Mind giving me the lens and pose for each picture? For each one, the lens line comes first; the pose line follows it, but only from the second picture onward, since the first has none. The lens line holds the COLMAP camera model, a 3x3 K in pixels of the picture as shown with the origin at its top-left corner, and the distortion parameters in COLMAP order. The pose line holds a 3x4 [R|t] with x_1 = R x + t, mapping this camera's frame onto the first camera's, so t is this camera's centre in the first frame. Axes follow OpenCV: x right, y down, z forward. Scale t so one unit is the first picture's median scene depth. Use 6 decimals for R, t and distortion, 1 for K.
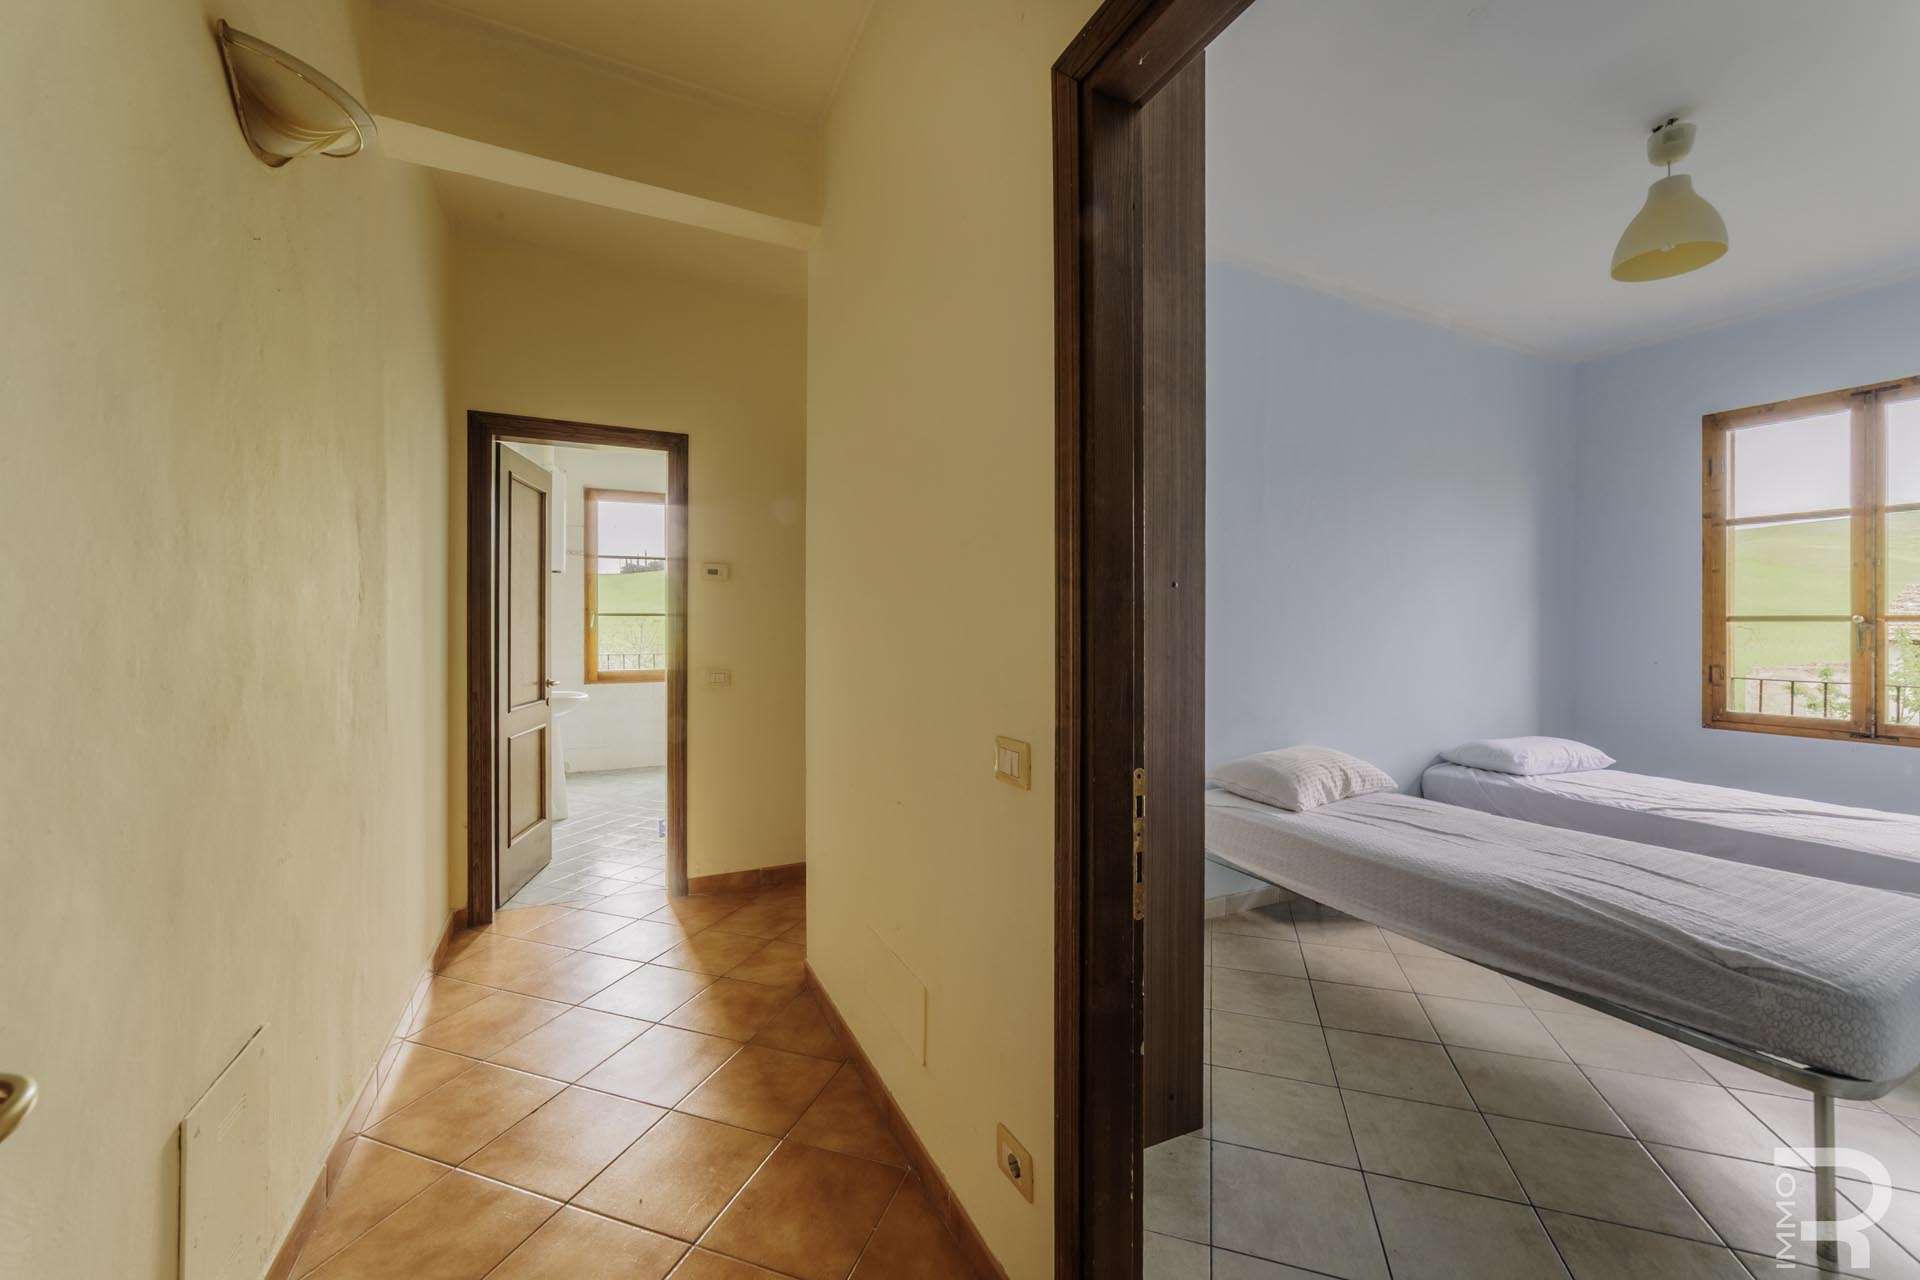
lens RADIAL K [[744.1, 0, 952.7], [0, 744.1, 629.0], [0, 0, 1]] dist [-0.021584, 0.006180]
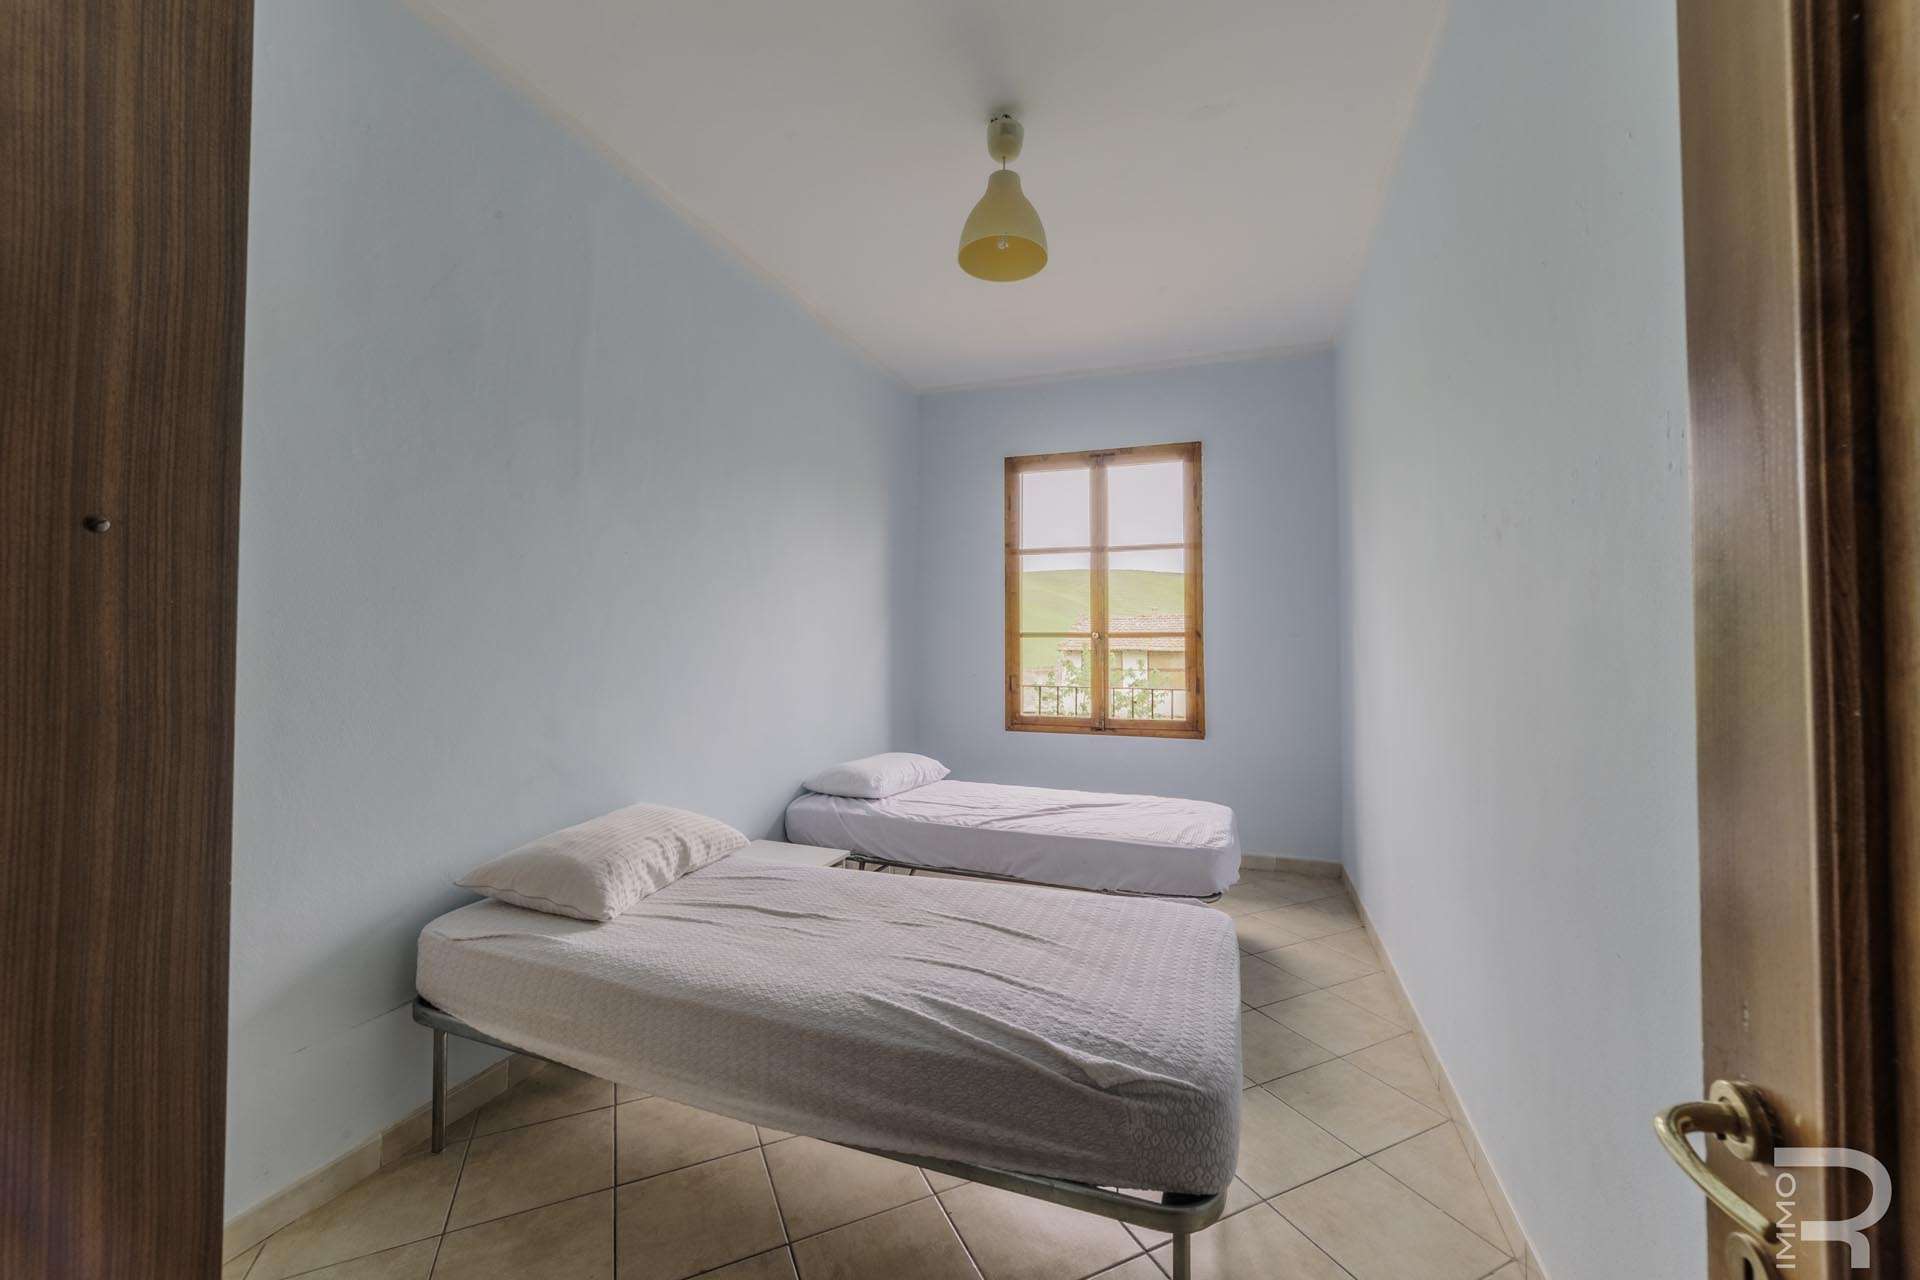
lens RADIAL K [[744.1, 0, 952.7], [0, 744.1, 629.0], [0, 0, 1]] dist [-0.021584, 0.006180]
pose [[0.724026, 0.012099, 0.689666, 0.217713], [0.002164, 0.999801, -0.019812, -0.000283], [-0.689769, 0.015837, 0.723856, 0.284656]]
